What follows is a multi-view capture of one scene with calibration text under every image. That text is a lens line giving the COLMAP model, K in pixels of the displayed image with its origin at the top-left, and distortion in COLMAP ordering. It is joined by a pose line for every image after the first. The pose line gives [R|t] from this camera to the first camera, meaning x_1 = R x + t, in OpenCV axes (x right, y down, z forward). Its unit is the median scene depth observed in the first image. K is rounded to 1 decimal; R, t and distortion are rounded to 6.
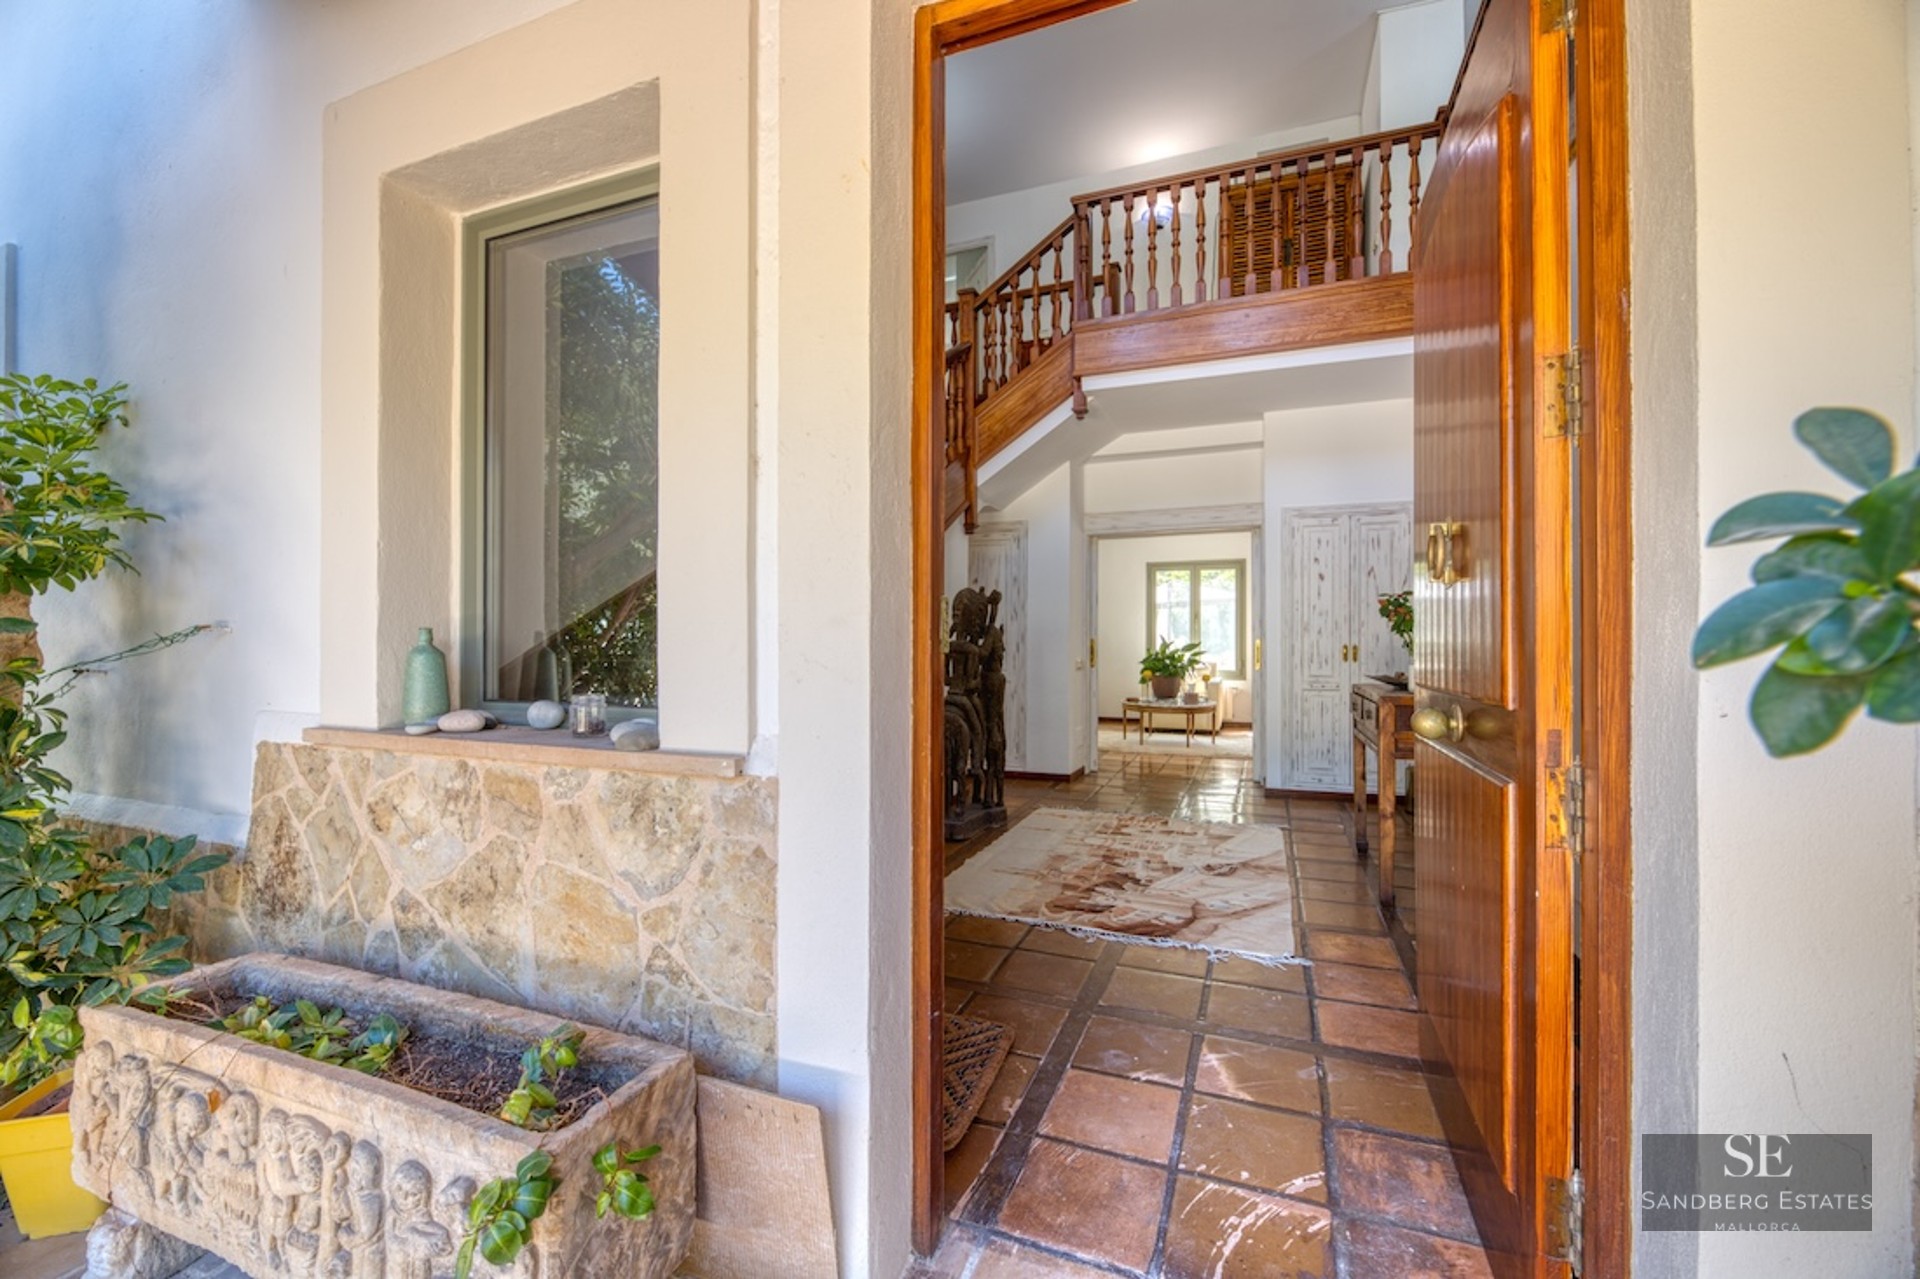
lens RADIAL K [[765.7, 0, 960.0], [0, 765.7, 639.5], [0, 0, 1]] dist [-0.000231, -0.000015]
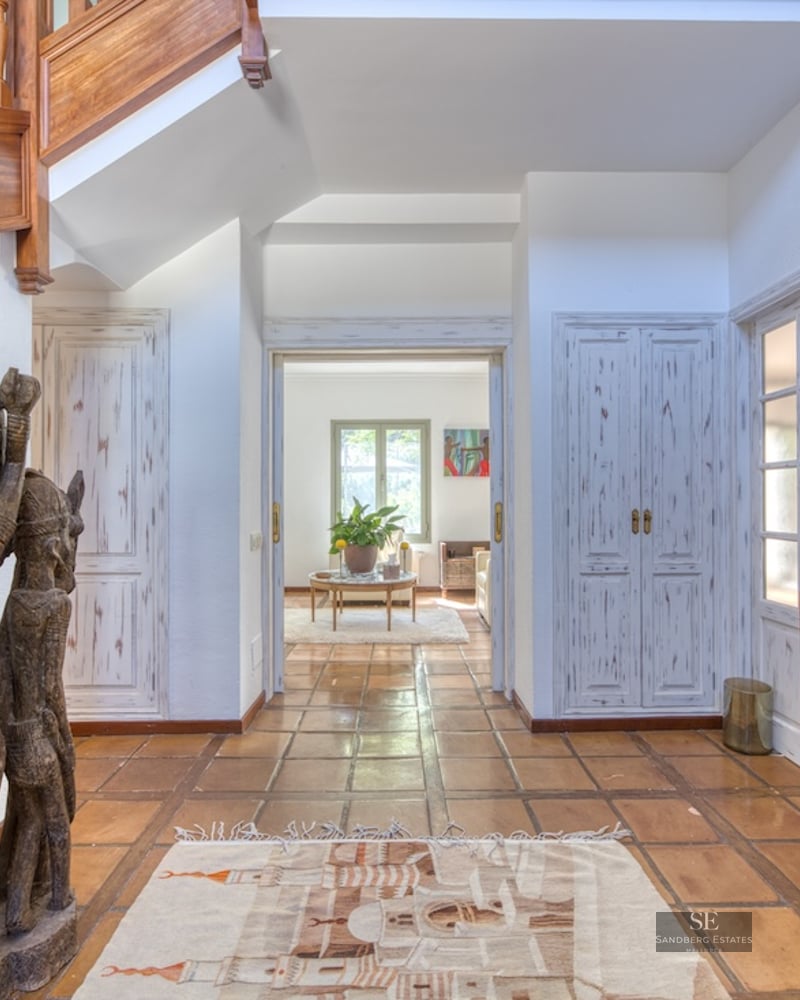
lens RADIAL K [[598.8, 0, 400.0], [0, 598.8, 500.0], [0, 0, 1]] dist [-0.000191, -0.000015]
pose [[0.927504, -0.002711, 0.373803, 0.070616], [0.004073, 0.999988, -0.002854, -0.000875], [-0.373791, 0.004169, 0.927504, 0.433542]]
